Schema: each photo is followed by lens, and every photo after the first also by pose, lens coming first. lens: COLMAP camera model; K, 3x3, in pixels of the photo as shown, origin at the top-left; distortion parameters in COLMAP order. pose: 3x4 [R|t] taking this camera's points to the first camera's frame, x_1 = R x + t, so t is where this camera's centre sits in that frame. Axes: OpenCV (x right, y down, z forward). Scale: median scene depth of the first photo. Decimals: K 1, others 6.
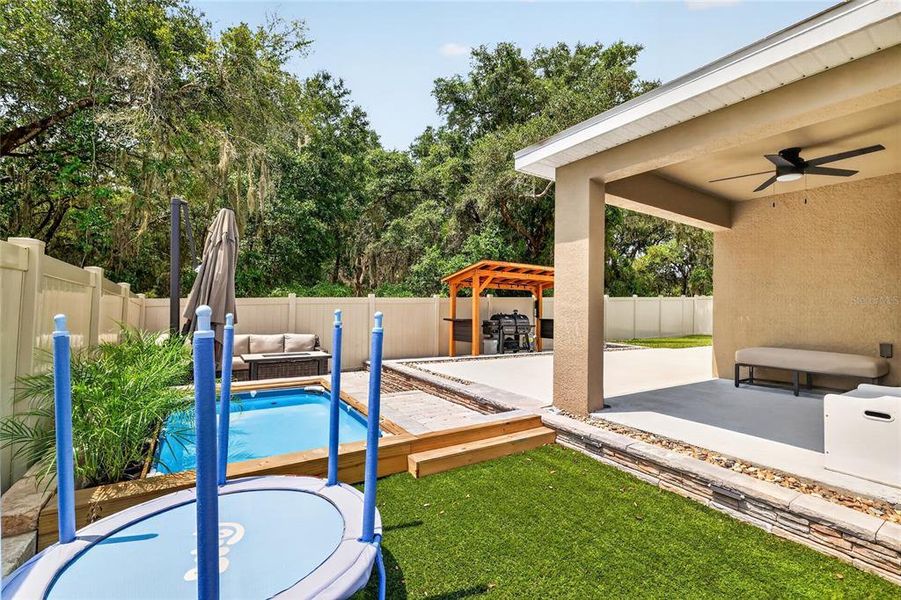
lens RADIAL K [[400.0, 0, 446.2], [0, 400.0, 301.2], [0, 0, 1]] dist [-0.001035, 0.000593]
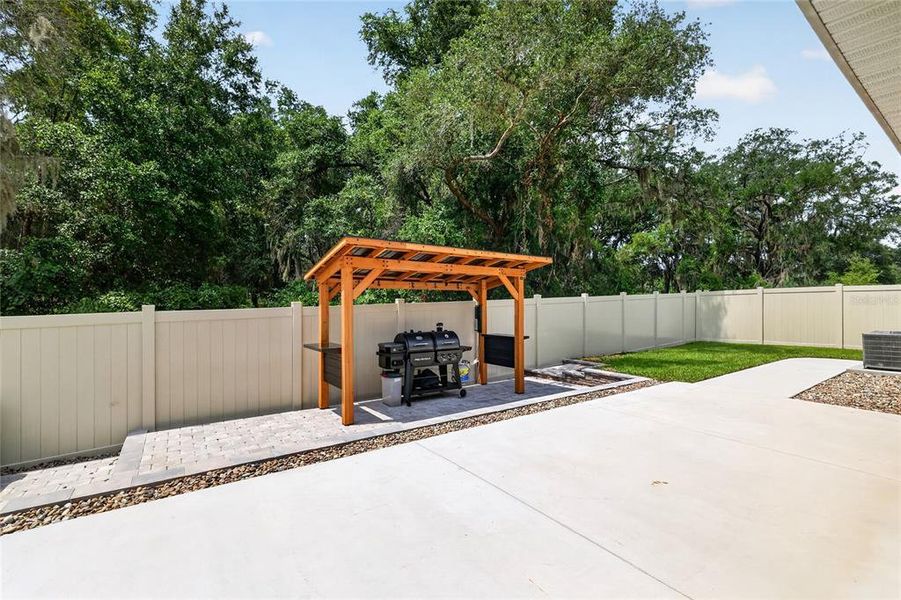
lens RADIAL K [[400.0, 0, 453.6], [0, 400.0, 295.8], [0, 0, 1]] dist [-0.001035, 0.000593]
pose [[0.998301, -0.019003, 0.055082, 0.104997], [0.019166, 0.999813, -0.002430, -0.012045], [-0.055026, 0.003481, 0.998479, 0.247744]]
